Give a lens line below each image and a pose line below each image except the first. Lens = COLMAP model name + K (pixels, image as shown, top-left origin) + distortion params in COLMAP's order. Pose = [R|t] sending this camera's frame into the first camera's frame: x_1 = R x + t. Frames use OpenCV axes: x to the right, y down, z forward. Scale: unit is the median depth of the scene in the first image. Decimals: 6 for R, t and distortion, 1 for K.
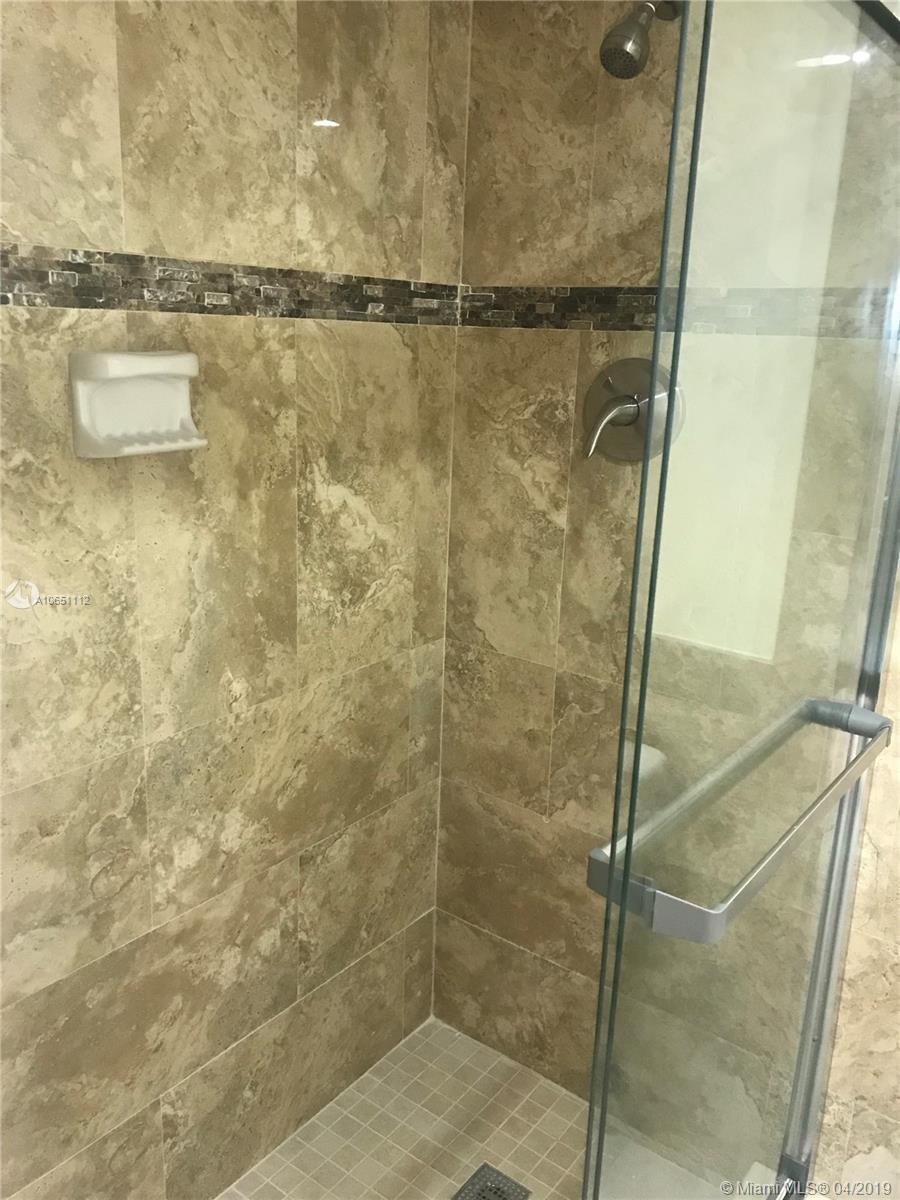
lens RADIAL K [[998.2, 0, 453.7], [0, 998.2, 605.8], [0, 0, 1]] dist [0.010476, -0.001574]
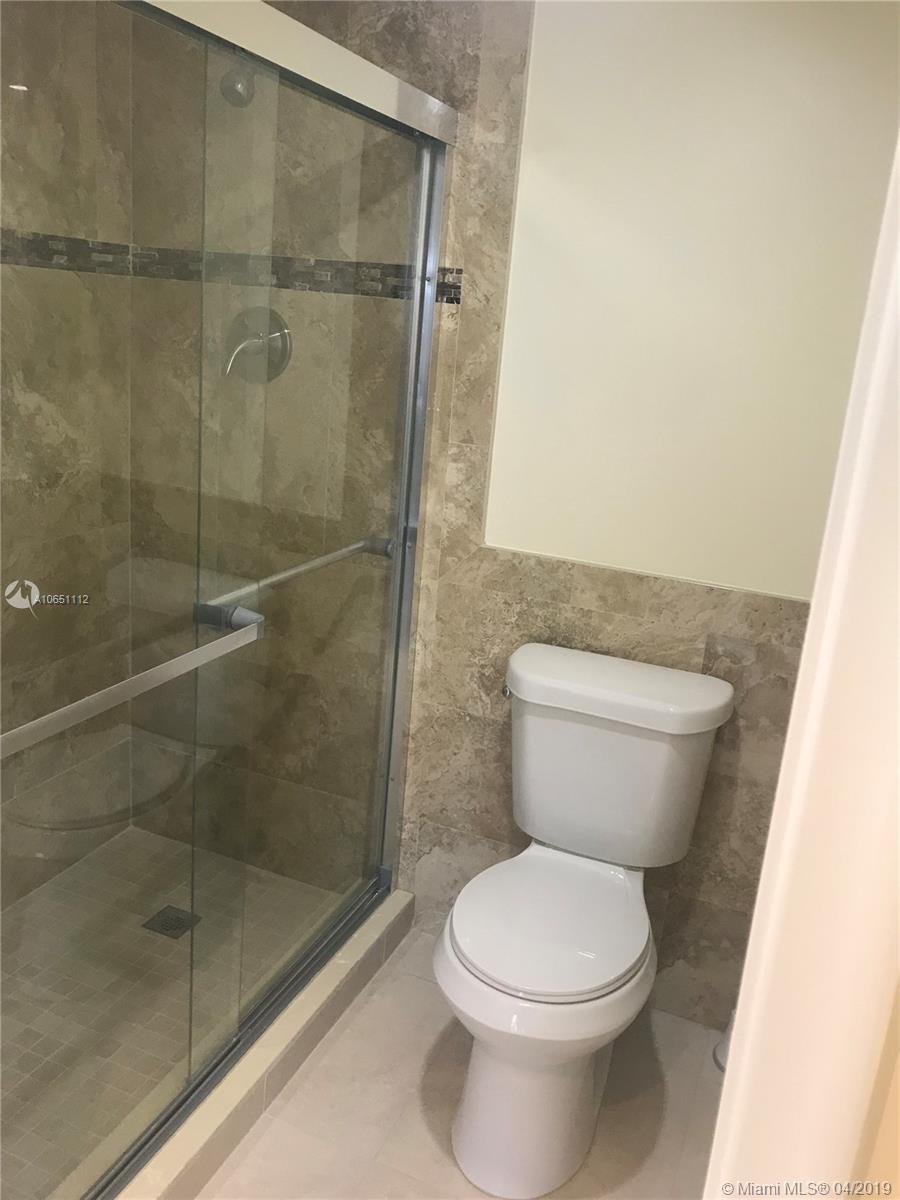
lens RADIAL K [[998.2, 0, 446.5], [0, 998.2, 590.8], [0, 0, 1]] dist [0.010476, -0.001574]
pose [[0.969360, -0.025646, 0.244301, 0.078983], [0.020053, 0.999477, 0.025356, 0.110674], [-0.244824, -0.019680, 0.969368, -0.393642]]
